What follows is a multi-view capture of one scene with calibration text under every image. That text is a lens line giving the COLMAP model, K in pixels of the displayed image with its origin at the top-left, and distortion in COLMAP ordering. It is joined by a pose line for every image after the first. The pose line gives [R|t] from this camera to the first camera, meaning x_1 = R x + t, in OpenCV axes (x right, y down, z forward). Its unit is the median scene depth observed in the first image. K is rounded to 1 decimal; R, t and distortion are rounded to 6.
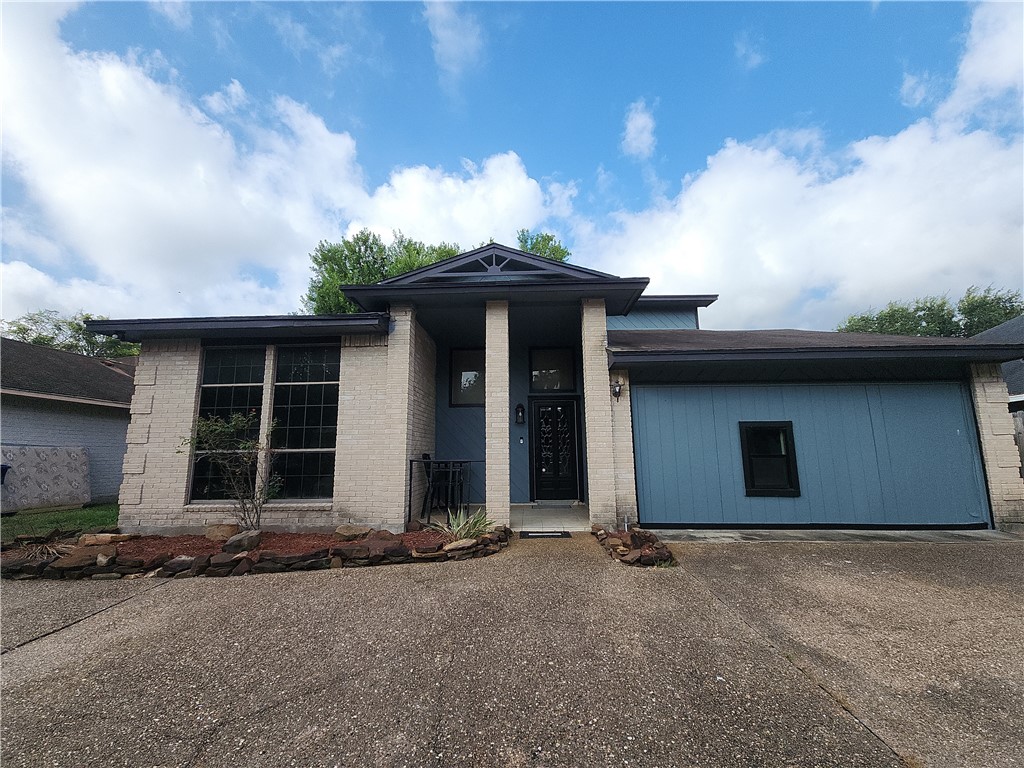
lens RADIAL K [[417.4, 0, 510.5], [0, 417.4, 385.6], [0, 0, 1]] dist [0.008792, -0.007898]
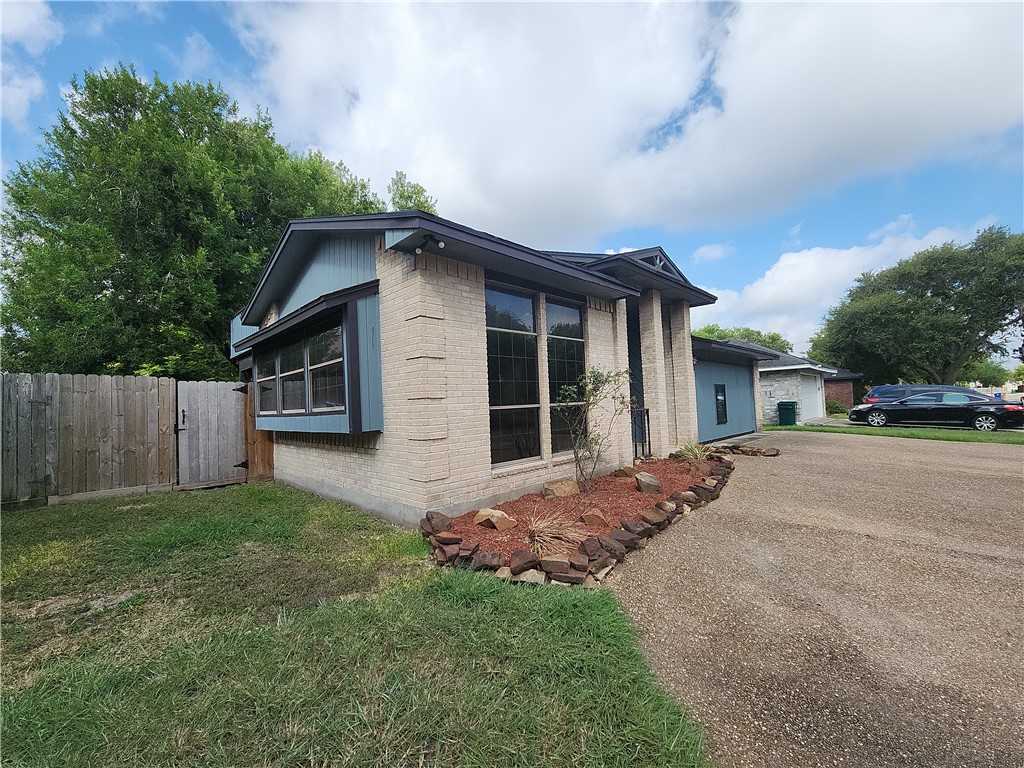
lens RADIAL K [[417.4, 0, 511.4], [0, 417.4, 386.4], [0, 0, 1]] dist [0.008792, -0.007898]
pose [[0.679203, 0.009478, 0.733889, -1.475569], [-0.073014, 0.995829, 0.054712, 0.074883], [-0.730310, -0.090745, 0.677062, 0.455481]]
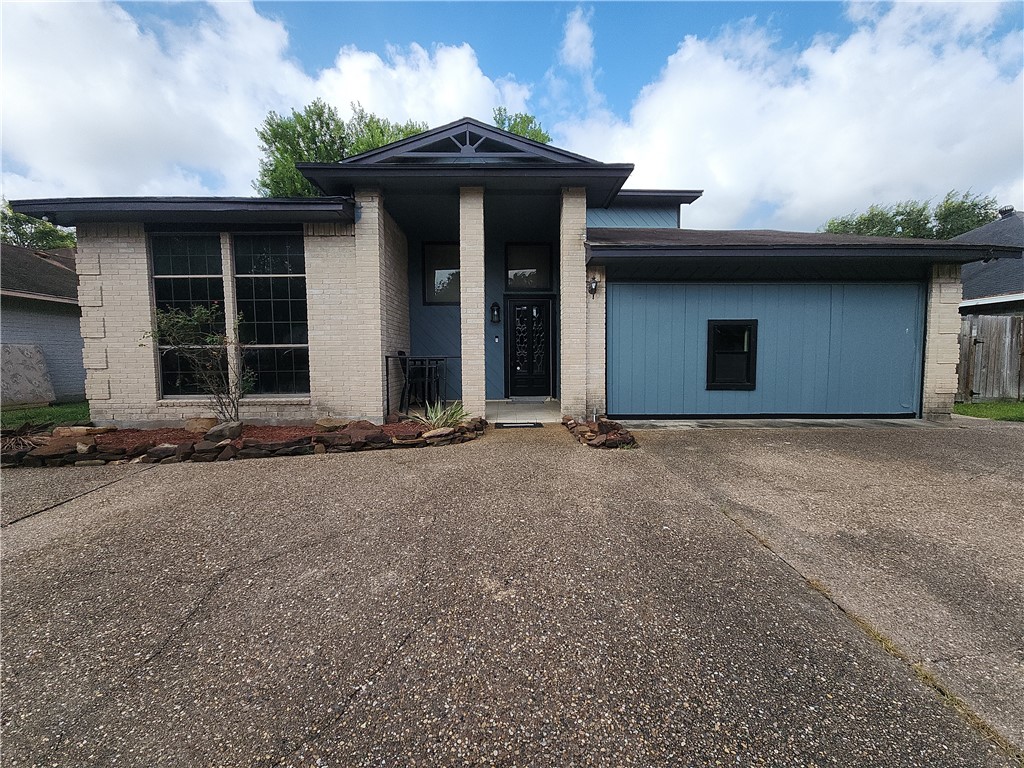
lens RADIAL K [[417.4, 0, 510.9], [0, 417.4, 387.2], [0, 0, 1]] dist [0.008792, -0.007898]
pose [[0.998176, -0.000250, 0.060367, -0.001195], [-0.013273, 0.974612, 0.223508, 0.024890], [-0.058890, -0.223902, 0.972831, -0.010196]]
